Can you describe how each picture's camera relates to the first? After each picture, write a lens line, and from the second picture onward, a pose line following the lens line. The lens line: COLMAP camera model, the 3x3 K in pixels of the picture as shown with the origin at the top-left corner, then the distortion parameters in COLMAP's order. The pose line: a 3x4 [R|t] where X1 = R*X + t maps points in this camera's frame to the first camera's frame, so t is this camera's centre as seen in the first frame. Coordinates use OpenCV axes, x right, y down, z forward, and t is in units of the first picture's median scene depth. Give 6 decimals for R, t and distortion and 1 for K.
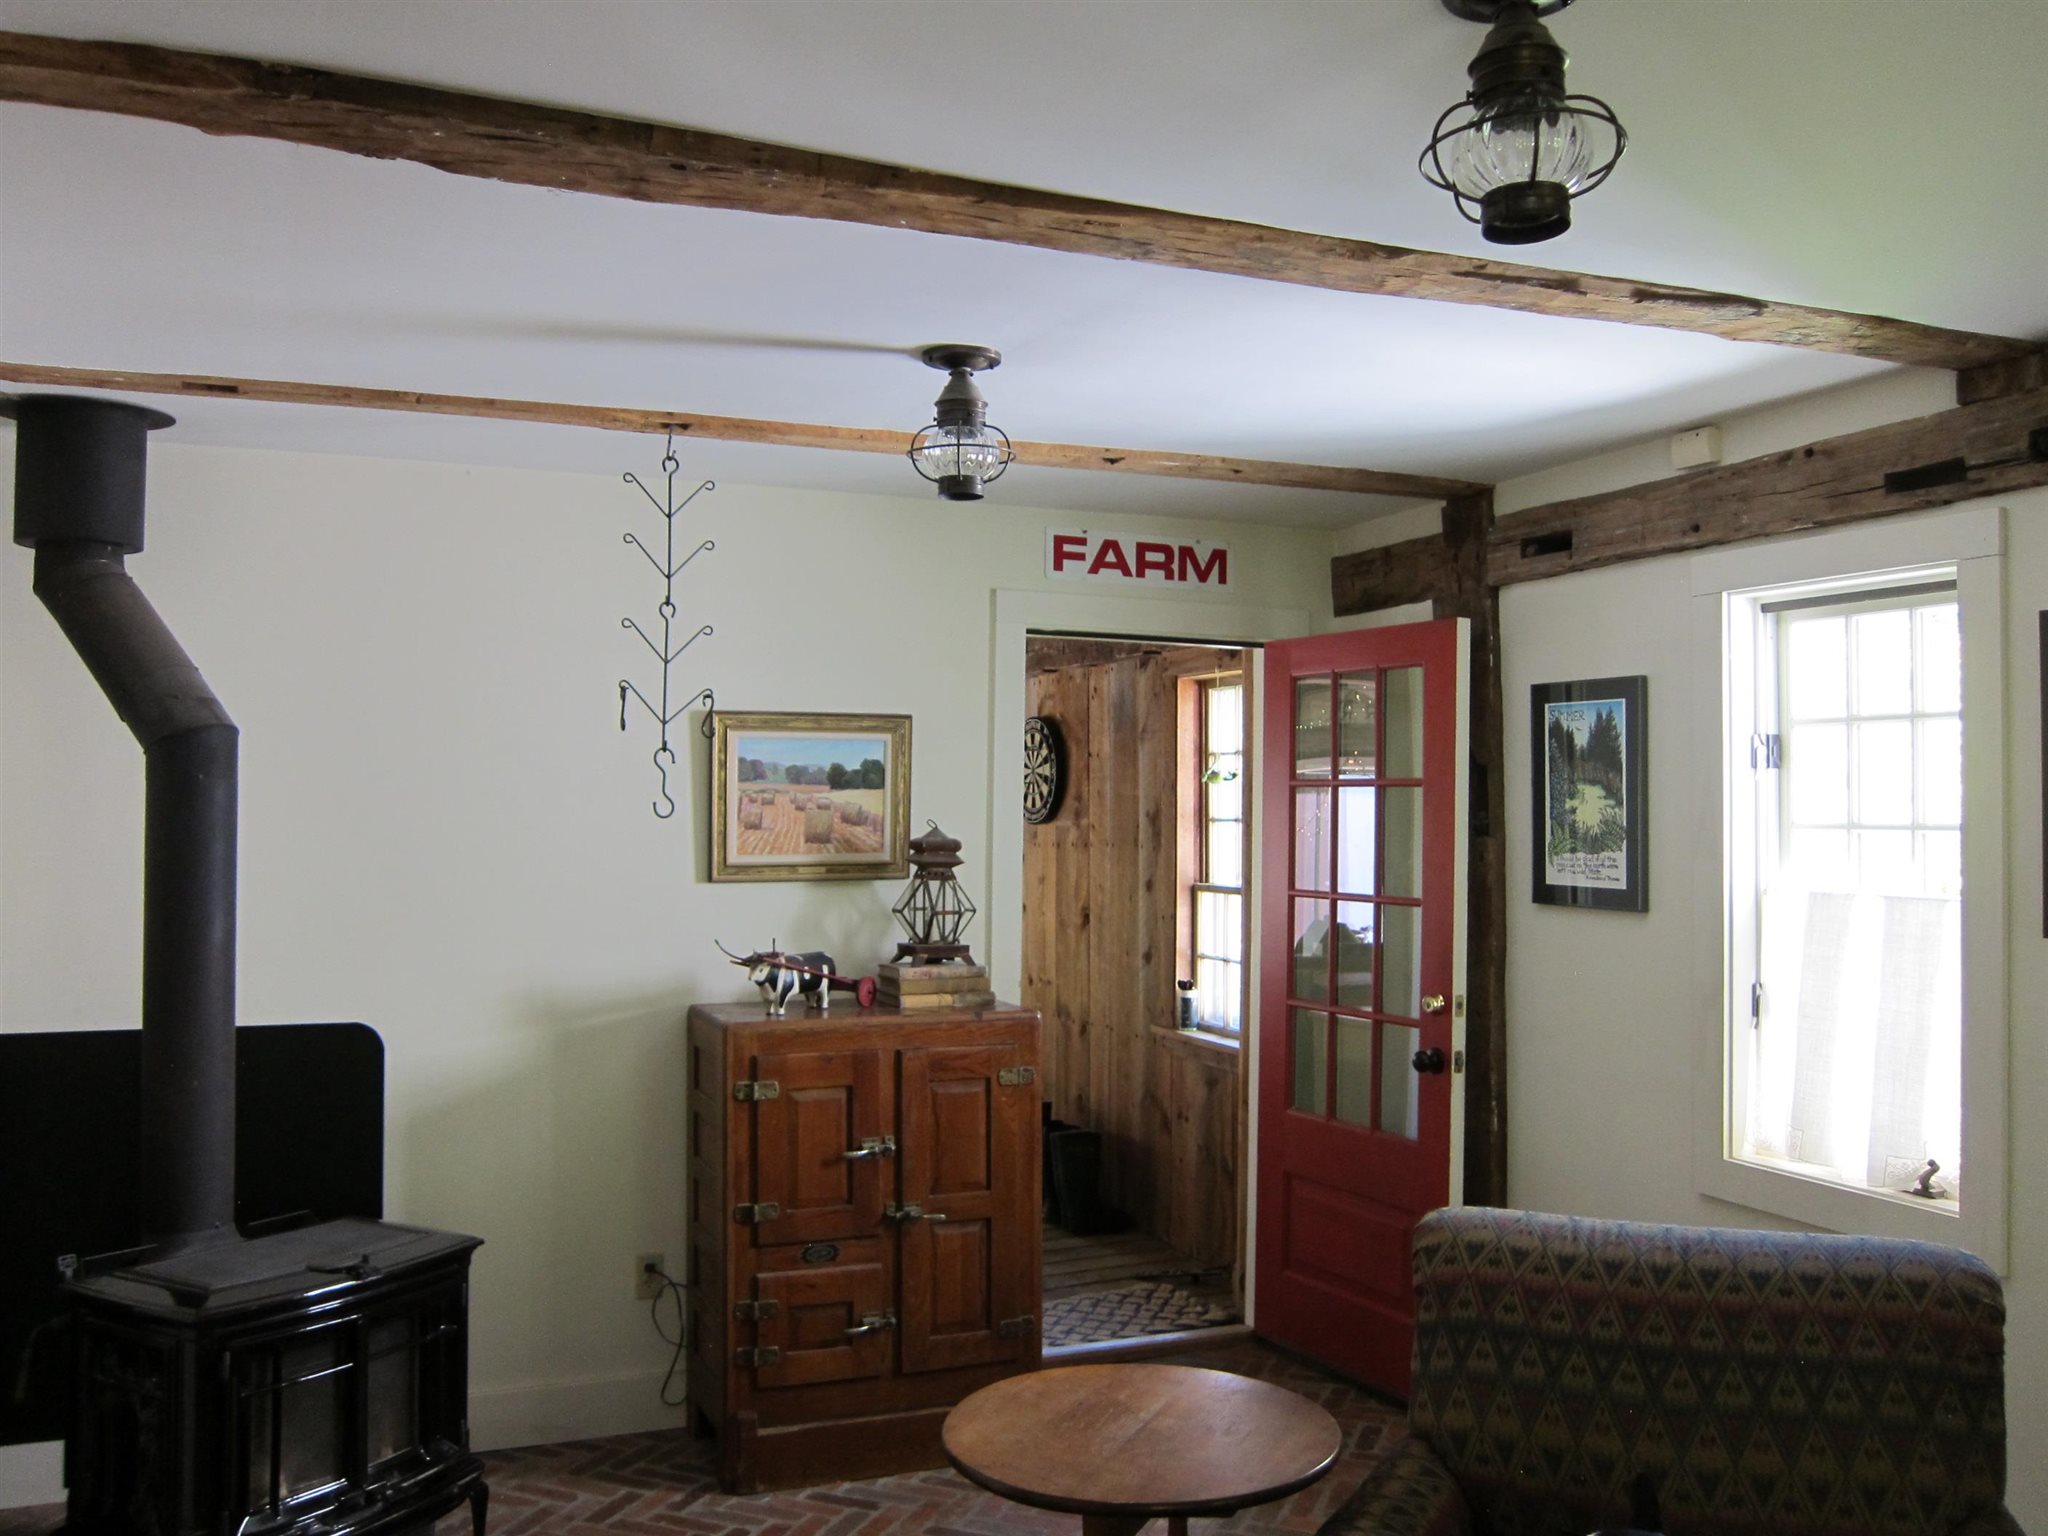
lens RADIAL K [[1714.6, 0, 1017.1], [0, 1714.6, 761.0], [0, 0, 1]] dist [-0.060189, 0.018112]
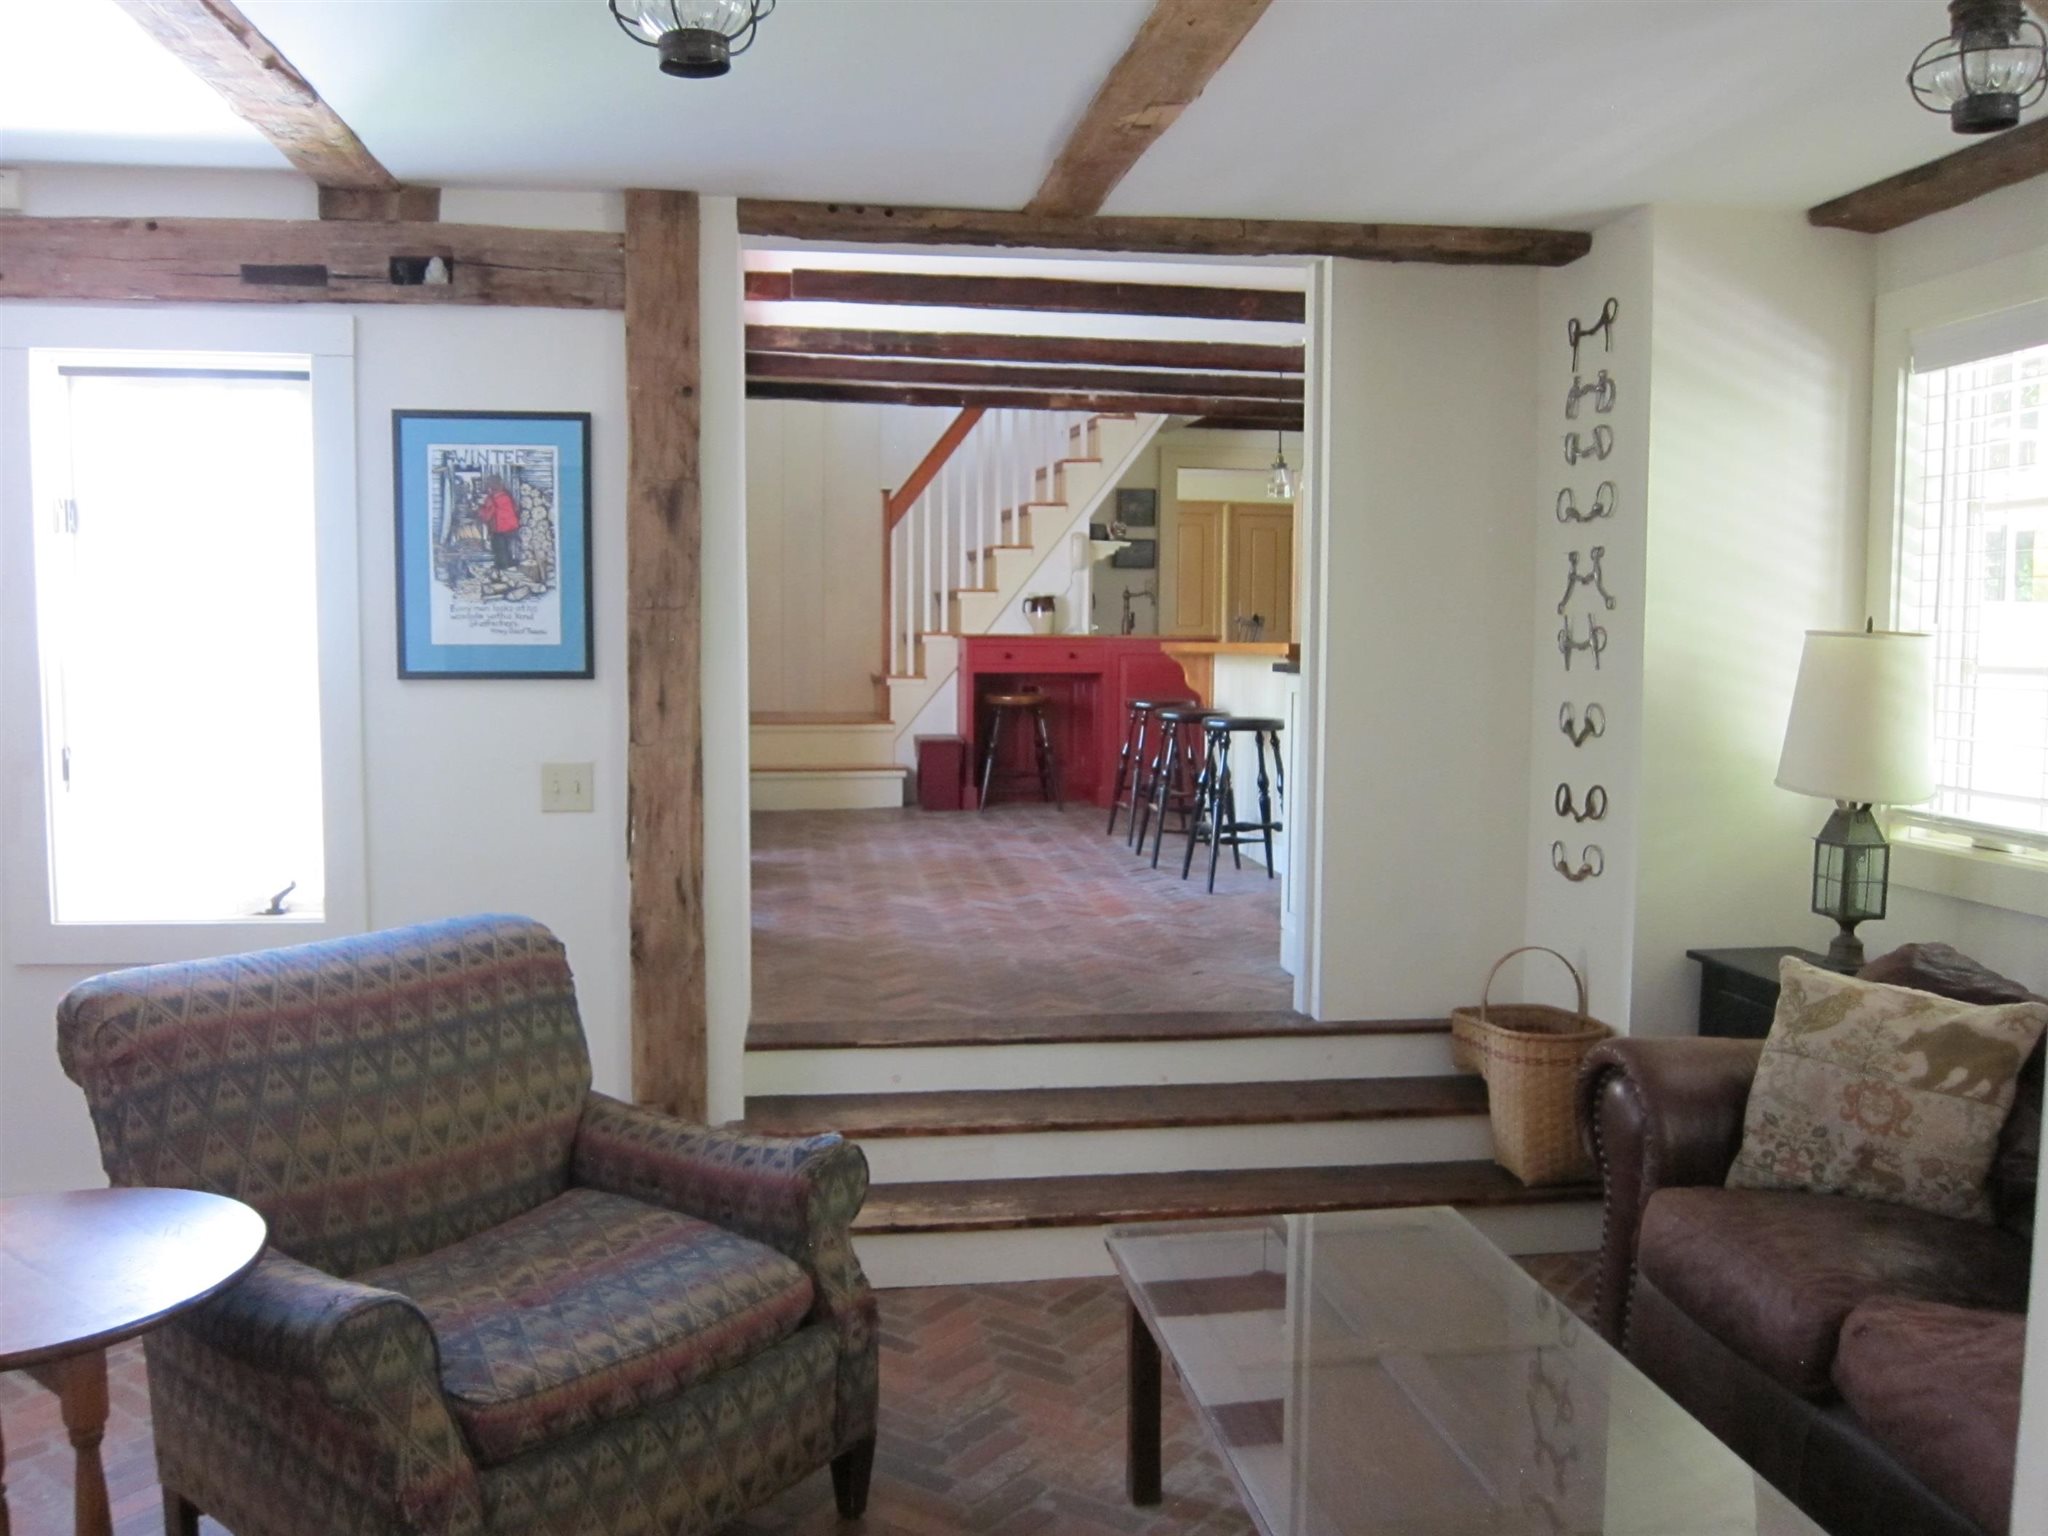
lens RADIAL K [[1714.6, 0, 1022.5], [0, 1714.6, 770.3], [0, 0, 1]] dist [-0.060189, 0.018112]
pose [[0.241525, -0.089580, 0.966251, -0.464235], [-0.031476, 0.994483, 0.100066, 0.031137], [-0.969884, -0.054582, 0.237373, 0.246681]]
